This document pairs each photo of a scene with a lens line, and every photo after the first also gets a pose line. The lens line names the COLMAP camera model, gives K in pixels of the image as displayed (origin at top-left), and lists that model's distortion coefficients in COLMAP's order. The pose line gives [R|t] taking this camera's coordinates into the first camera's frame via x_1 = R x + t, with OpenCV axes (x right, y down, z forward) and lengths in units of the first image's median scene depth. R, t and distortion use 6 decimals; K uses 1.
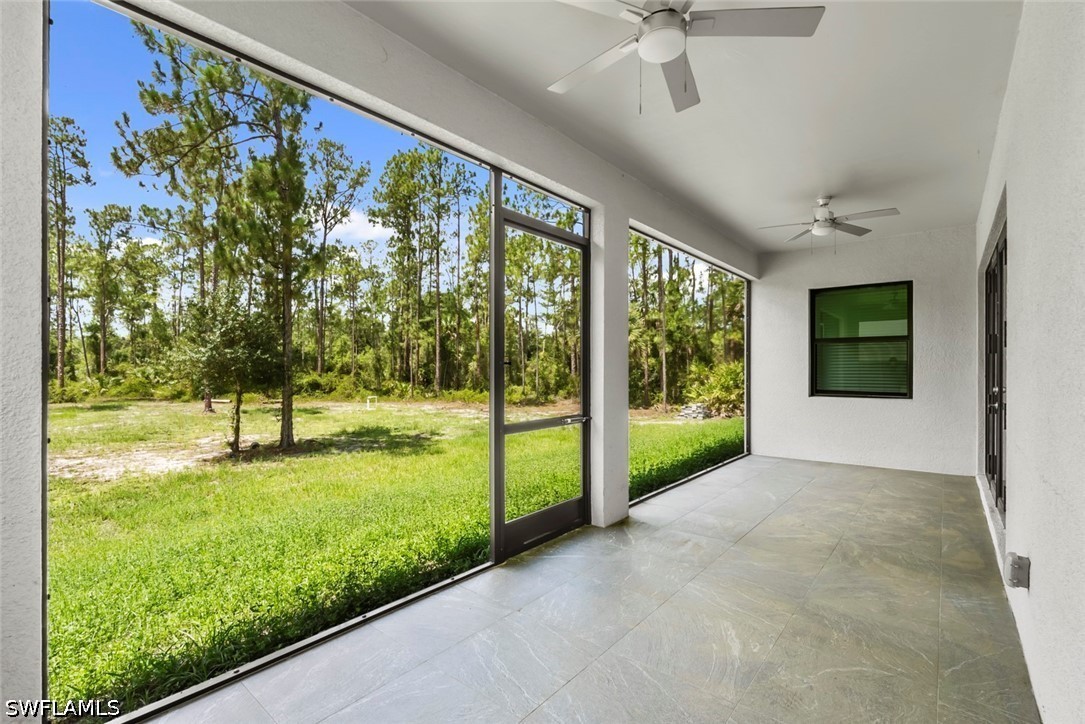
lens RADIAL K [[480.3, 0, 539.6], [0, 480.3, 365.0], [0, 0, 1]] dist [-0.001361, 0.001235]
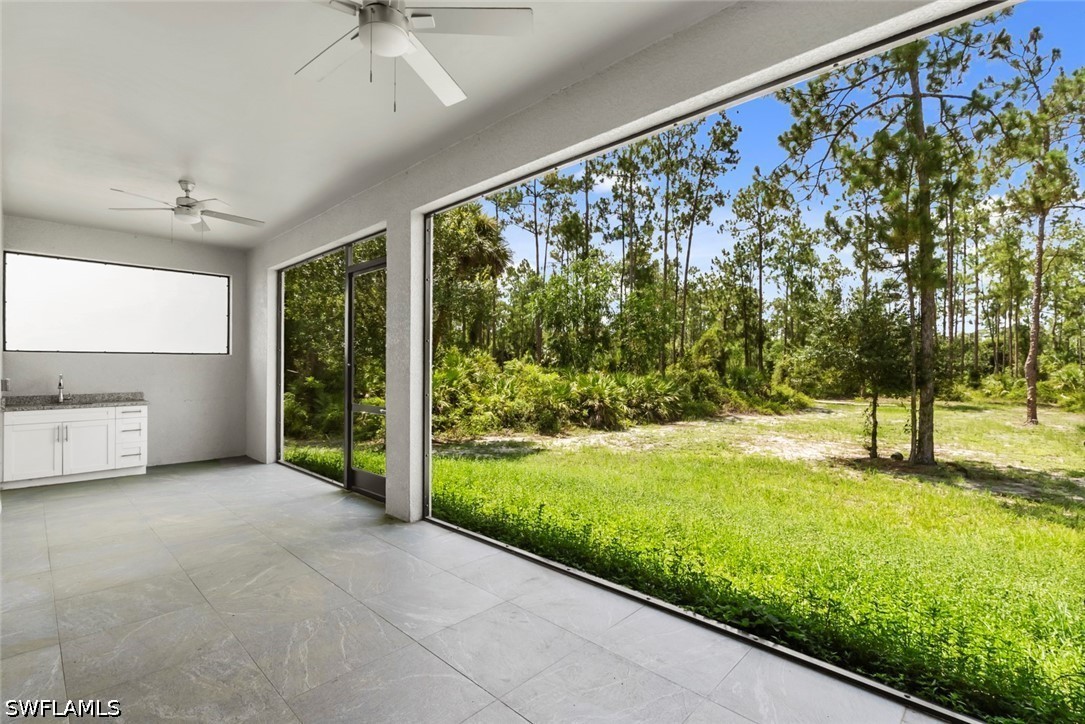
lens RADIAL K [[480.3, 0, 538.4], [0, 480.3, 363.7], [0, 0, 1]] dist [-0.001361, 0.001235]
pose [[-0.038253, -0.000693, -0.999268, 0.331210], [-0.003443, 0.999994, -0.000562, -0.000361], [0.999262, 0.003419, -0.038255, 0.378657]]
